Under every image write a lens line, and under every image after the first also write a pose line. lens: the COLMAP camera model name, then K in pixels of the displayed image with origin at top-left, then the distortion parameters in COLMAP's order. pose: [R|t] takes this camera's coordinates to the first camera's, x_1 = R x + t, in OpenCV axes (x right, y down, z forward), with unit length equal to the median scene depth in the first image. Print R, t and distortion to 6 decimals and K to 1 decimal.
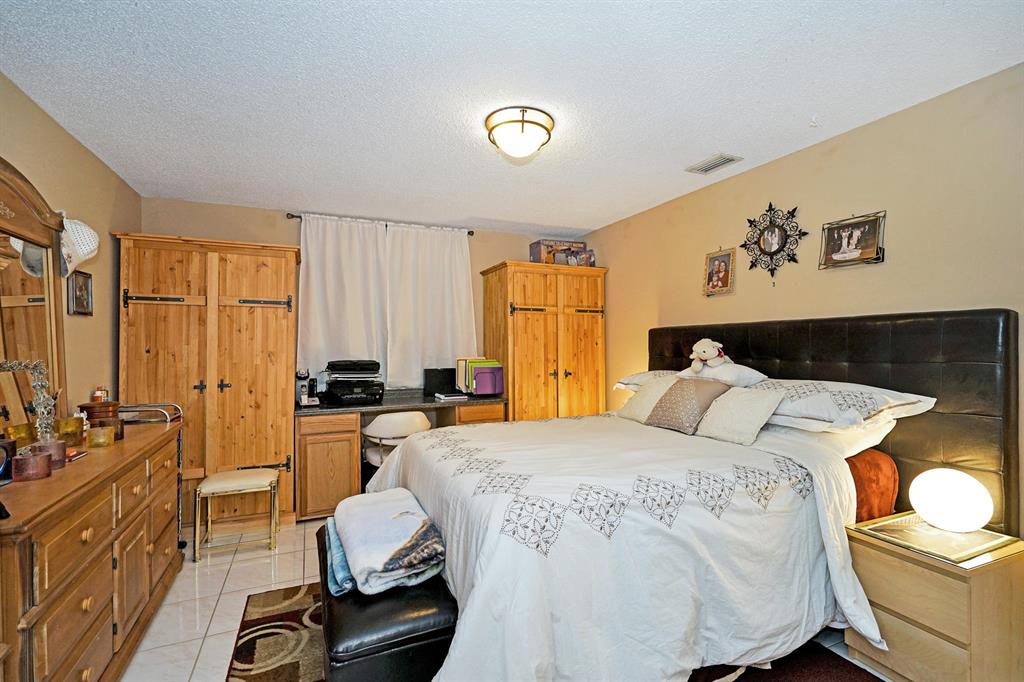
lens RADIAL K [[468.9, 0, 514.6], [0, 468.9, 342.7], [0, 0, 1]] dist [-0.005395, 0.002216]
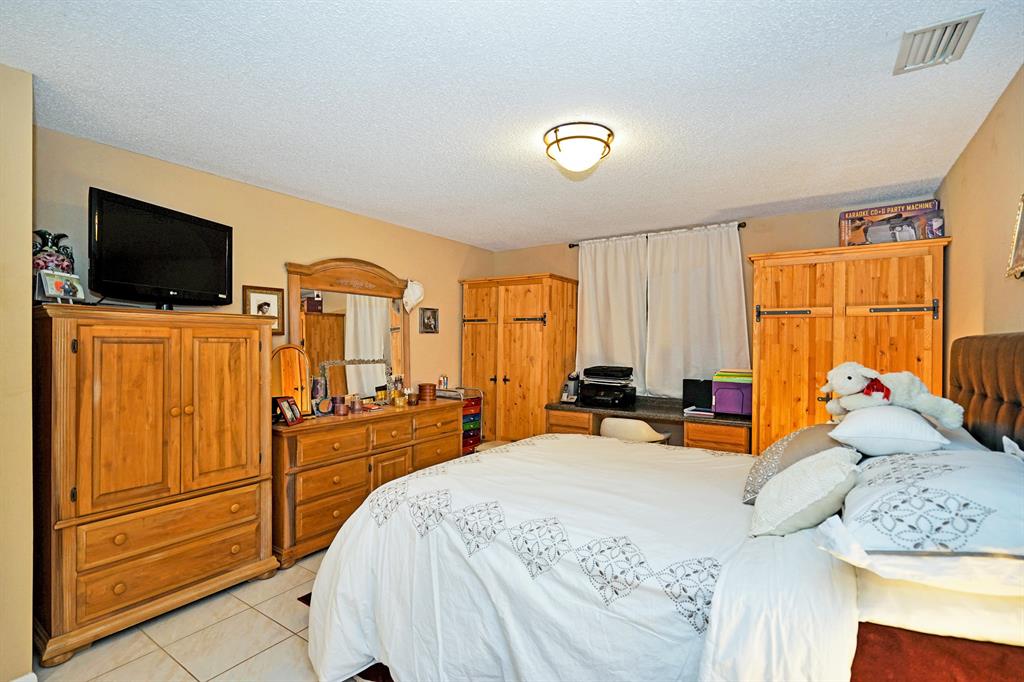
lens RADIAL K [[468.9, 0, 511.6], [0, 468.9, 341.3], [0, 0, 1]] dist [-0.005395, 0.002216]
pose [[0.529598, 0.006064, -0.848227, 0.480009], [-0.007506, 0.999969, 0.002462, -0.022895], [0.848216, 0.005063, 0.529627, 0.219370]]
